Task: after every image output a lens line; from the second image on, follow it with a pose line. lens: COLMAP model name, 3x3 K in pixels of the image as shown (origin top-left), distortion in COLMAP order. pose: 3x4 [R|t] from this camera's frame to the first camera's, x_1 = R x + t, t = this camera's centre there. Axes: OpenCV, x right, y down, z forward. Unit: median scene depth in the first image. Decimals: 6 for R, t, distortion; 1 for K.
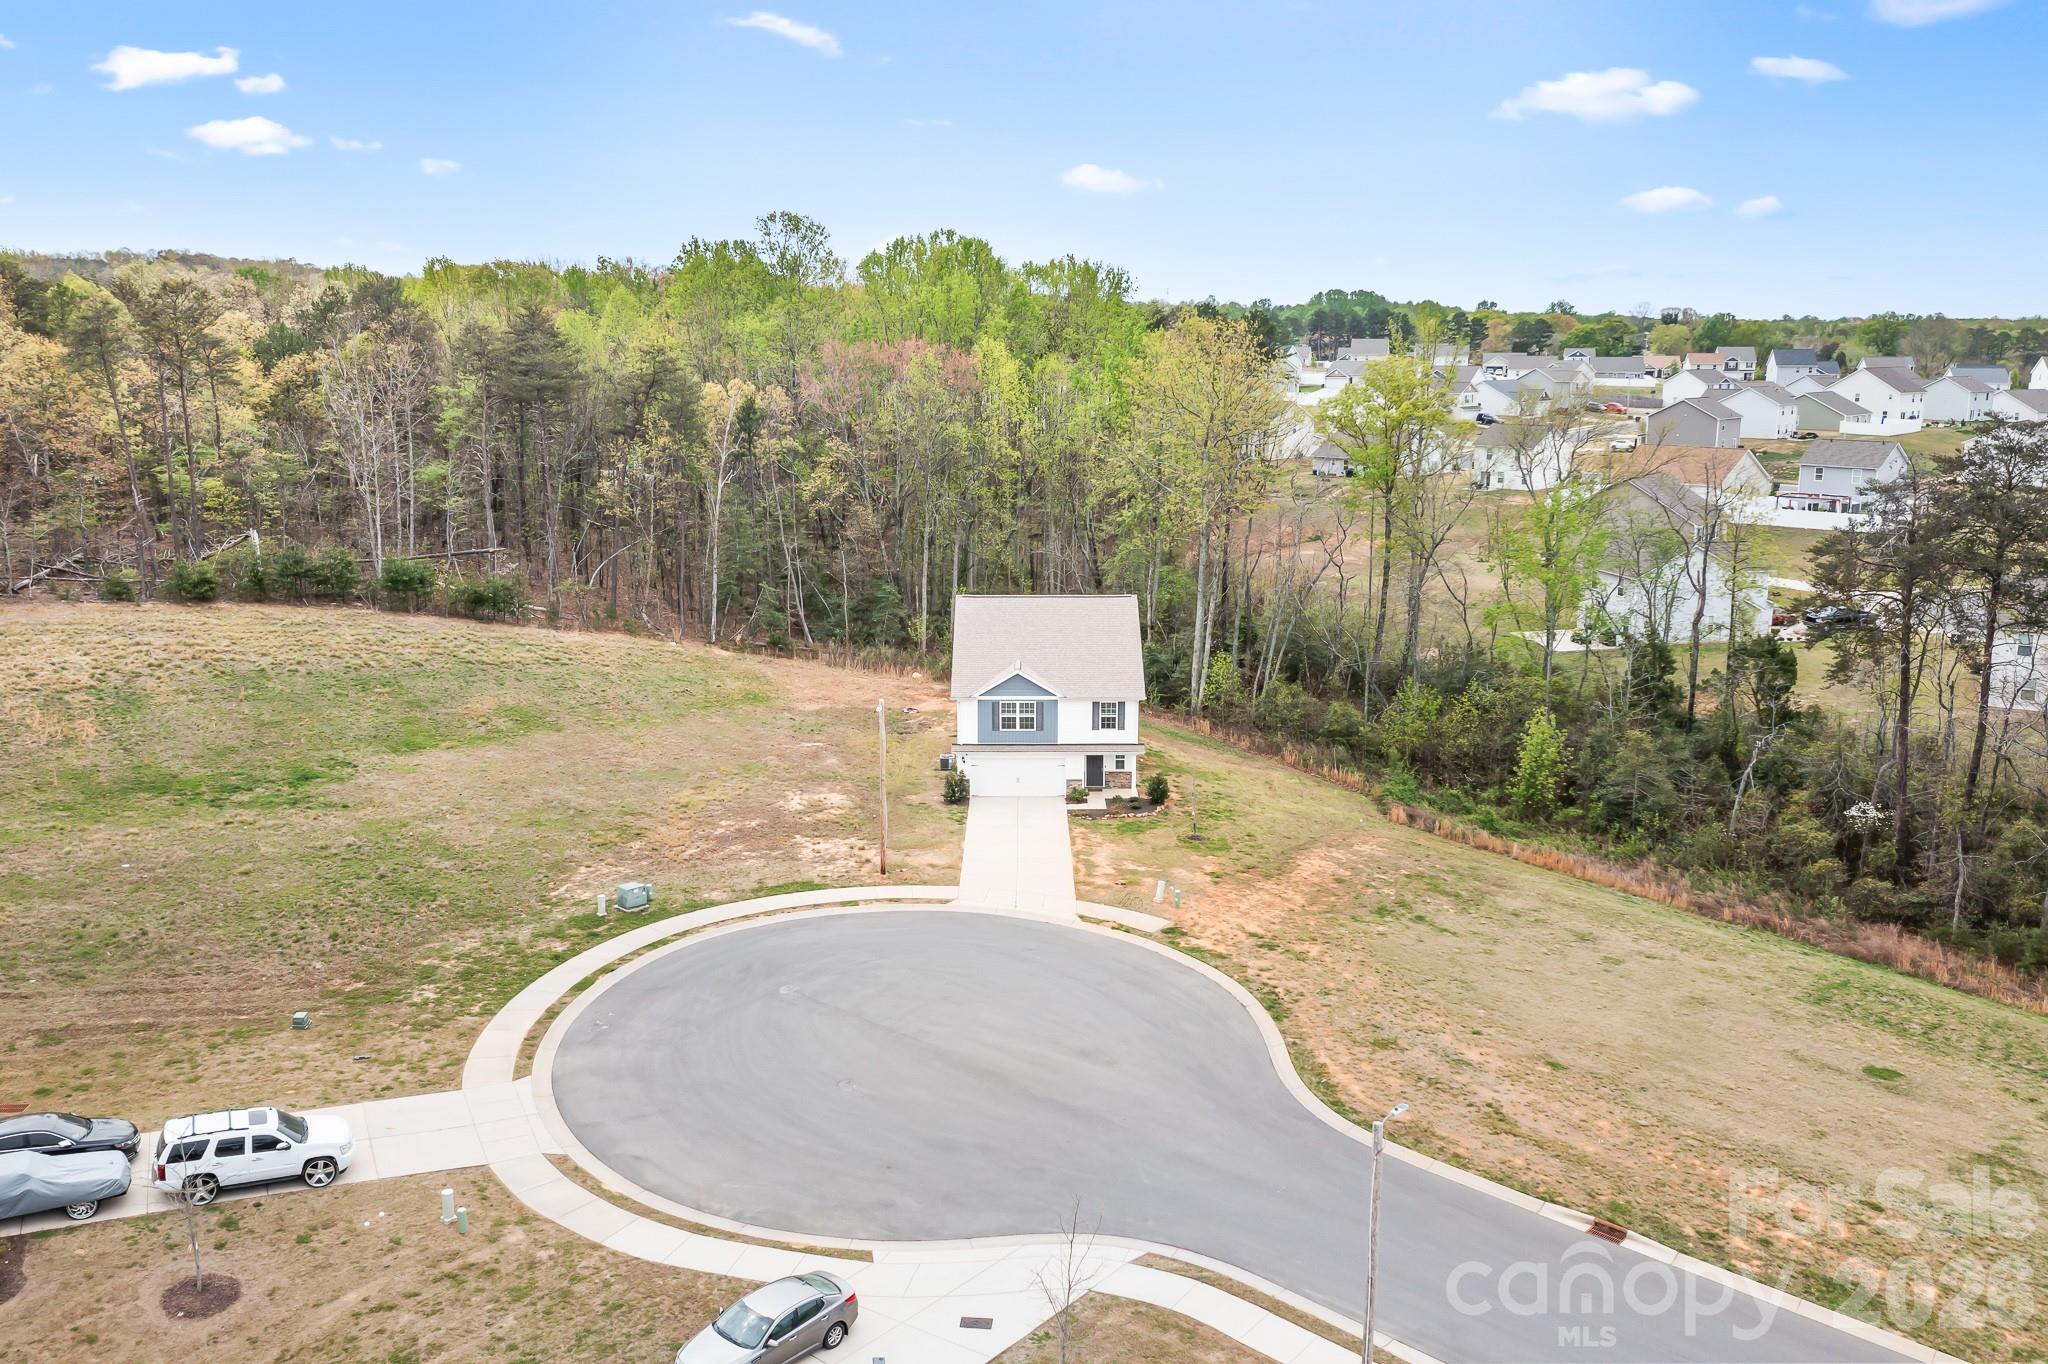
lens RADIAL K [[1620.3, 0, 1020.5], [0, 1620.3, 678.5], [0, 0, 1]] dist [-0.029126, 0.012563]
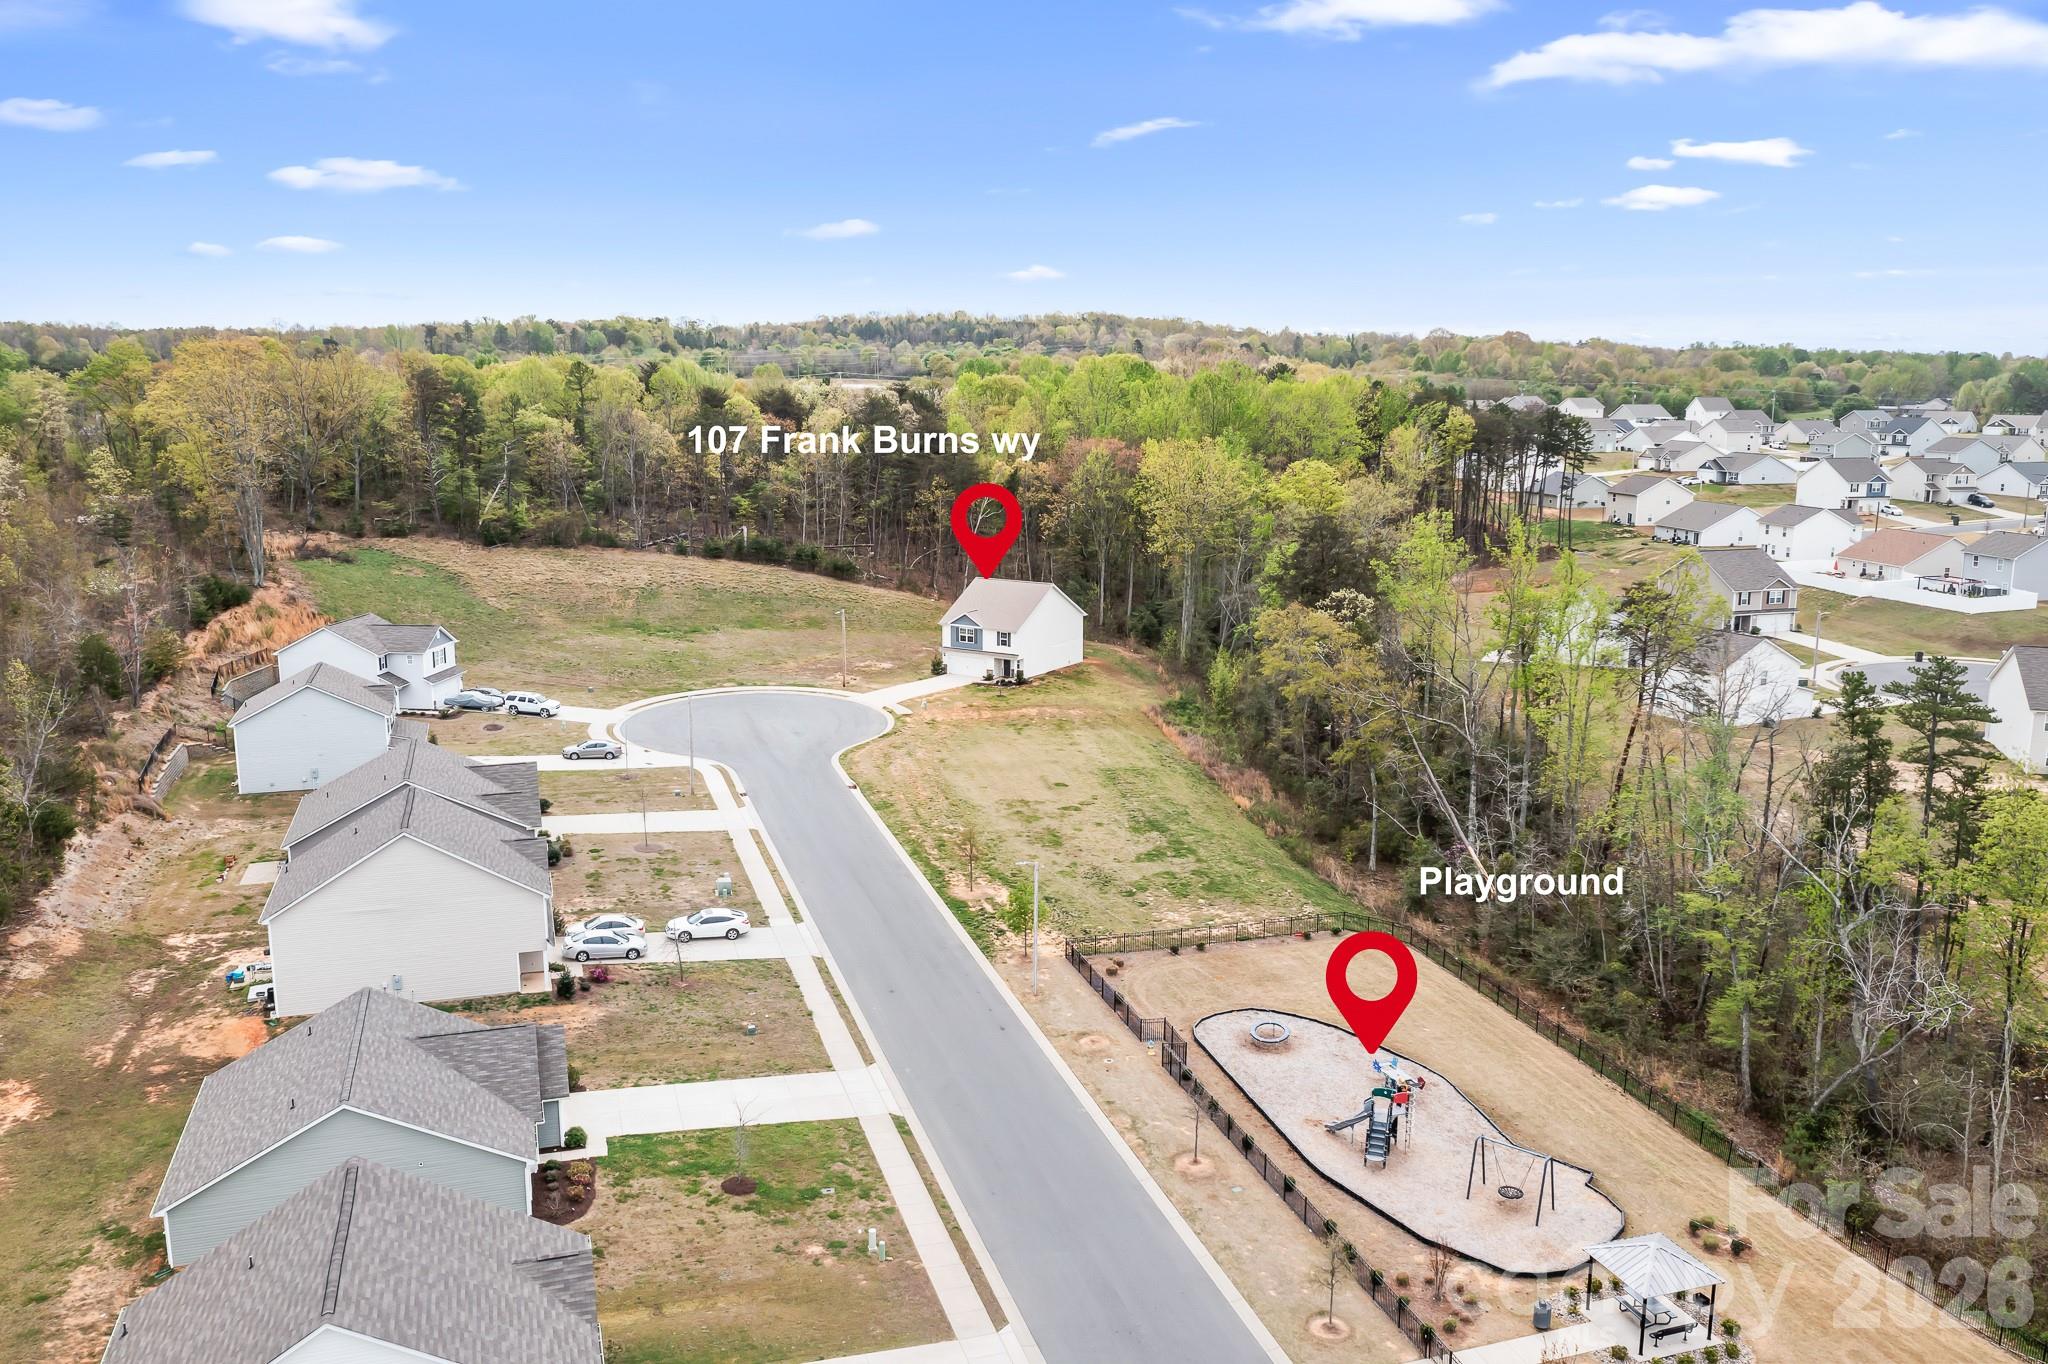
lens RADIAL K [[1620.3, 0, 1024.6], [0, 1620.3, 685.1], [0, 0, 1]] dist [-0.029126, 0.012563]
pose [[0.839515, 0.106159, -0.532864, 1.043698], [-0.115986, 0.993136, 0.015122, 0.041714], [0.530812, 0.049110, 0.846066, -0.623094]]
